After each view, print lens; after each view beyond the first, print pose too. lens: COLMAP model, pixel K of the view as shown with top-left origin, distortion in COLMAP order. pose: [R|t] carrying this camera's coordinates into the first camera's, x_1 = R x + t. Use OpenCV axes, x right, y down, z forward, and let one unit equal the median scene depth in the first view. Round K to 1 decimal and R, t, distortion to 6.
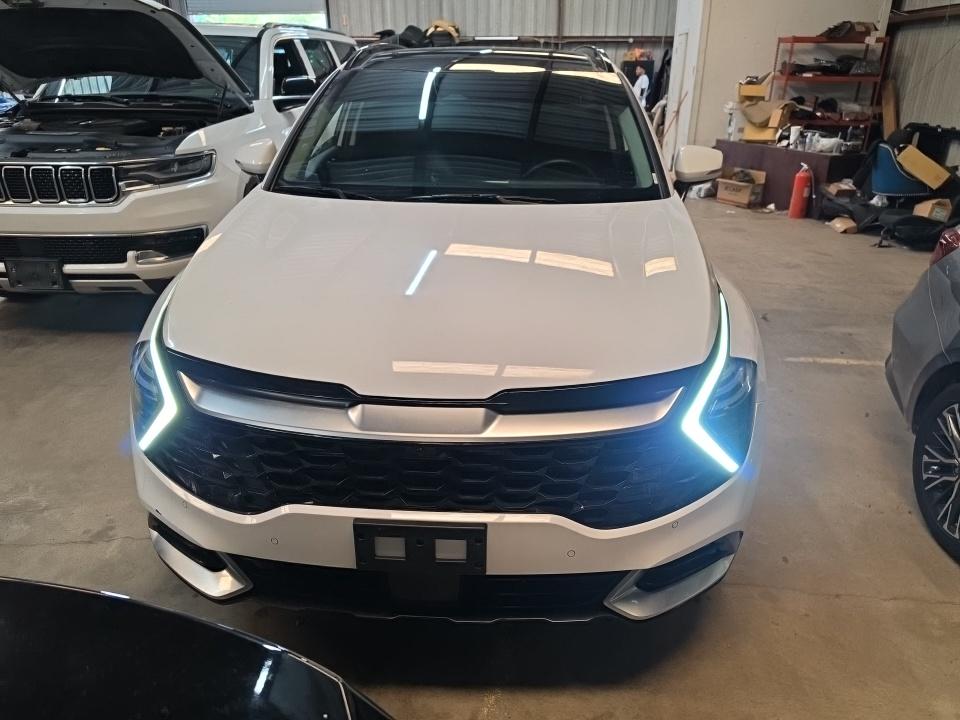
lens RADIAL K [[676.7, 0, 480.0], [0, 676.7, 360.0], [0, 0, 1]] dist [-0.007927, -0.004562]
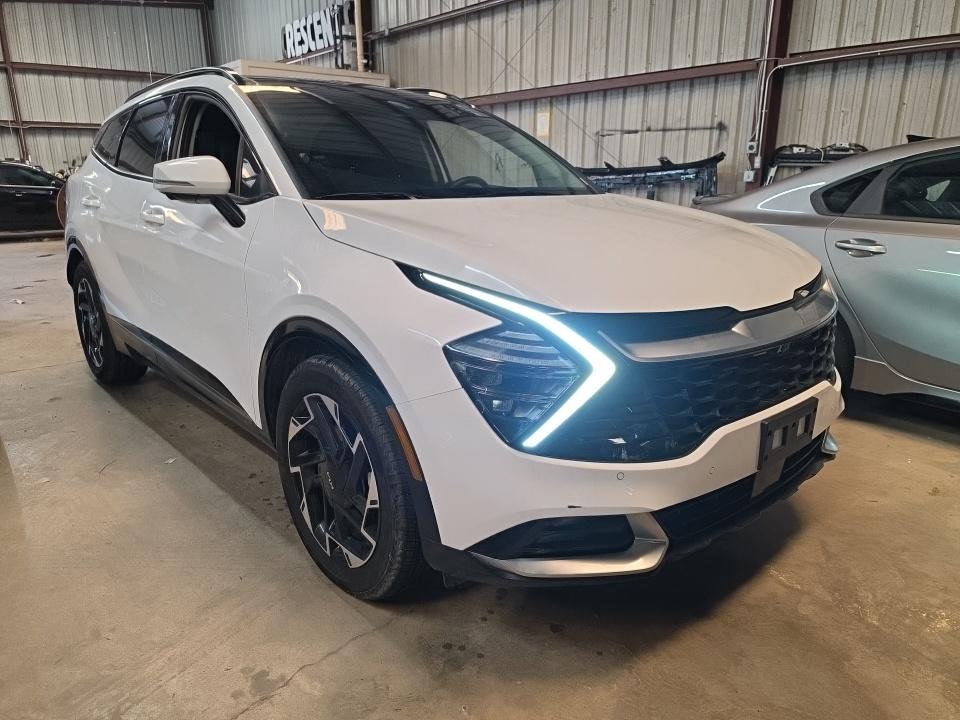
lens RADIAL K [[676.7, 0, 480.0], [0, 676.7, 360.0], [0, 0, 1]] dist [-0.007927, -0.004562]
pose [[0.705952, -0.188760, 0.682643, -1.224680], [0.278748, 0.960094, -0.022786, 0.032349], [-0.651101, 0.206371, 0.730396, 0.449336]]
